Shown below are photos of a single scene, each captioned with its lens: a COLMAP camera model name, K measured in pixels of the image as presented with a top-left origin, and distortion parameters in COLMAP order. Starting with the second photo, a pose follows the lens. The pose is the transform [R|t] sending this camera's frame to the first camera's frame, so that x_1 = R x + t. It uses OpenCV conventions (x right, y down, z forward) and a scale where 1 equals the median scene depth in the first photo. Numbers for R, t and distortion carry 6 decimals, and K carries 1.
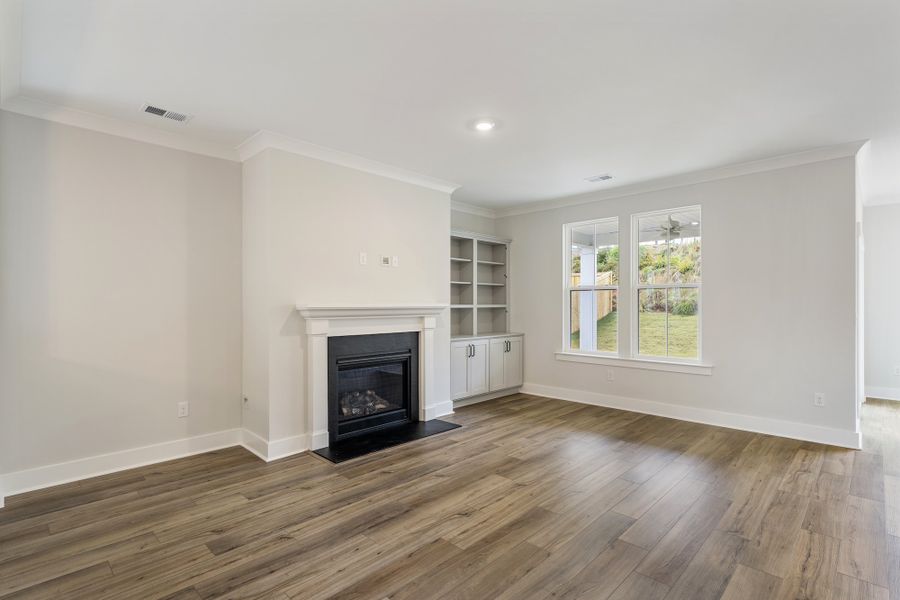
lens RADIAL K [[436.8, 0, 447.8], [0, 436.8, 304.8], [0, 0, 1]] dist [-0.000770, 0.000166]
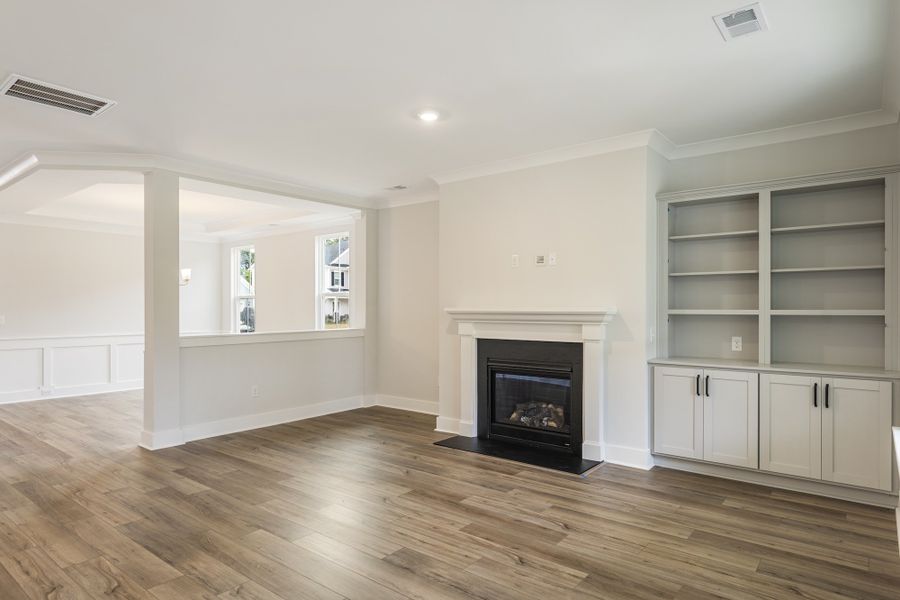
lens RADIAL K [[528.7, 0, 449.3], [0, 528.7, 307.1], [0, 0, 1]] dist [-0.002080, -0.000836]
pose [[0.102258, 0.002080, -0.994756, 0.858206], [0.000264, 0.999998, 0.002118, -0.006090], [0.994758, -0.000480, 0.102257, 0.661139]]
